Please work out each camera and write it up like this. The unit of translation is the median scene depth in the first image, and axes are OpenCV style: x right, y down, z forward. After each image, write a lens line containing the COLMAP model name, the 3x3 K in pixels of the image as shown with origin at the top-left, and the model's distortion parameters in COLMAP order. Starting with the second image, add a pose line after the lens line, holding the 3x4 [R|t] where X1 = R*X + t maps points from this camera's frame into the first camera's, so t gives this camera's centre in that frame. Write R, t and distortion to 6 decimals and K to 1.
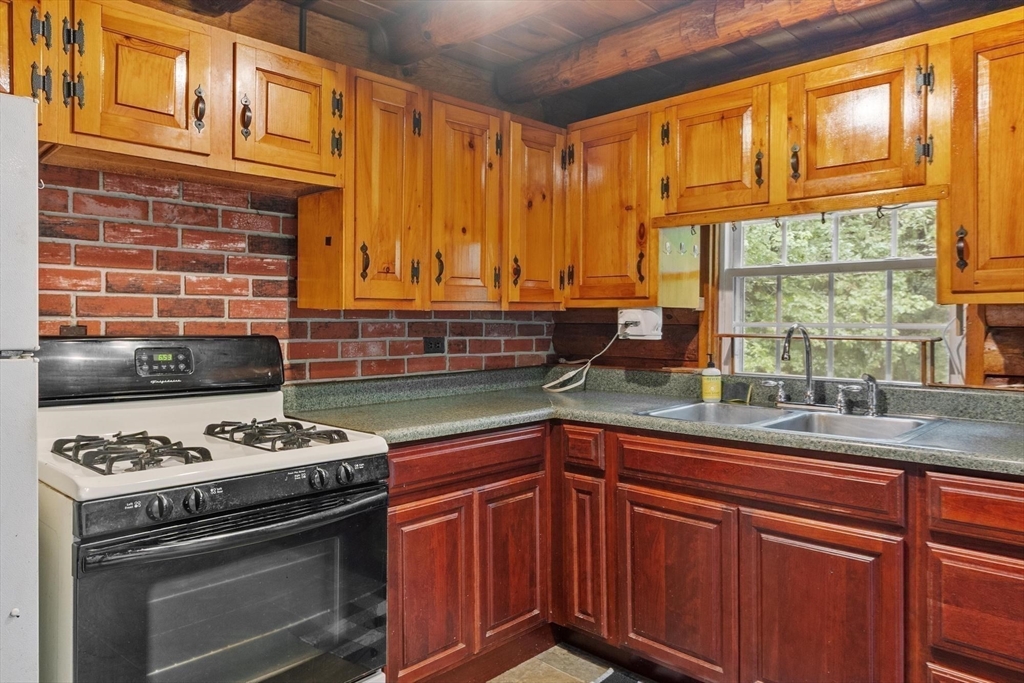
lens RADIAL K [[678.6, 0, 510.3], [0, 678.6, 330.6], [0, 0, 1]] dist [0.002685, 0.000390]
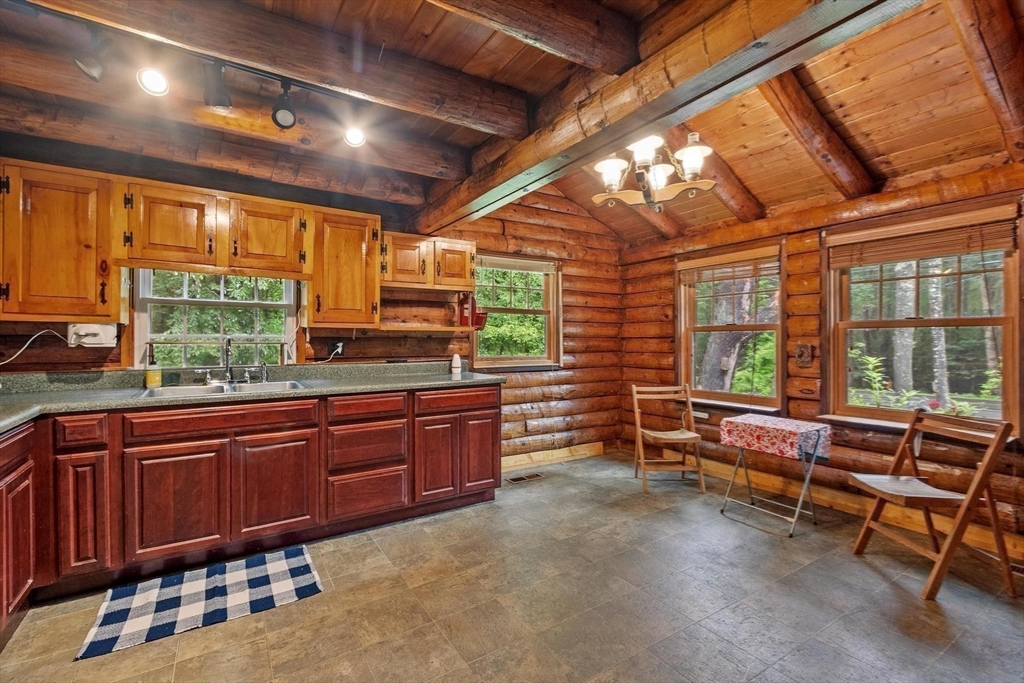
lens RADIAL K [[447.9, 0, 512.0], [0, 447.9, 341.5], [0, 0, 1]] dist [-0.000099, 0.000298]
pose [[0.203759, -0.009038, 0.978979, -0.520407], [0.006458, 0.999948, 0.007888, 0.000954], [-0.979000, 0.004715, 0.203807, 0.027872]]
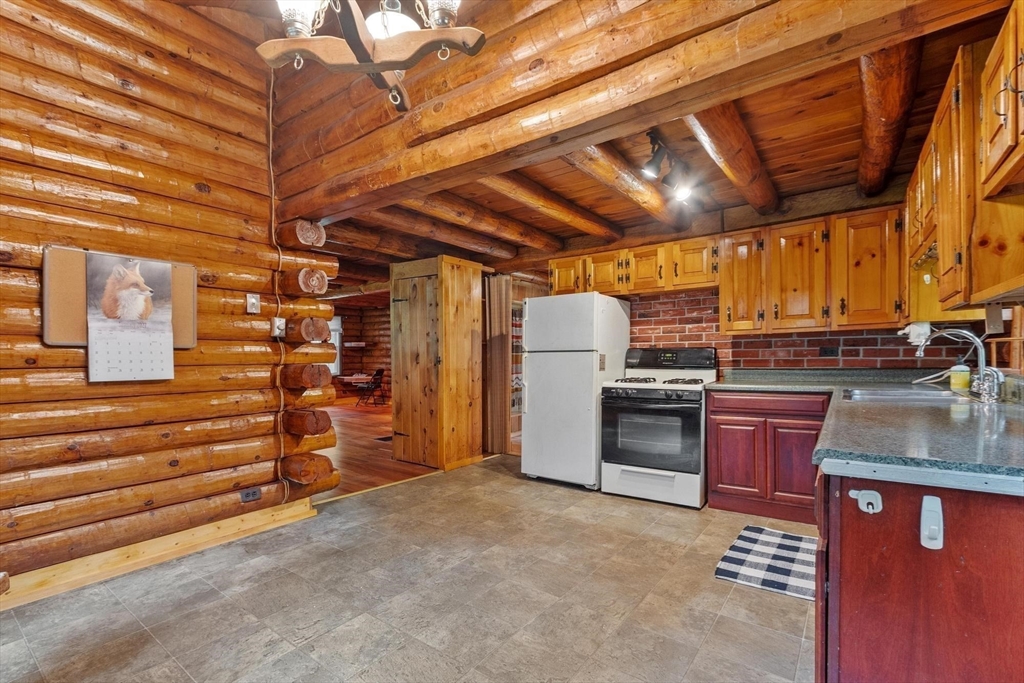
lens RADIAL K [[454.5, 0, 502.0], [0, 454.5, 353.0], [0, 0, 1]] dist [-0.000508, -0.000032]
pose [[0.146449, -0.010718, -0.989160, 1.089461], [0.003435, 0.999941, -0.010326, 0.039615], [0.989212, -0.001886, 0.146477, 0.000458]]
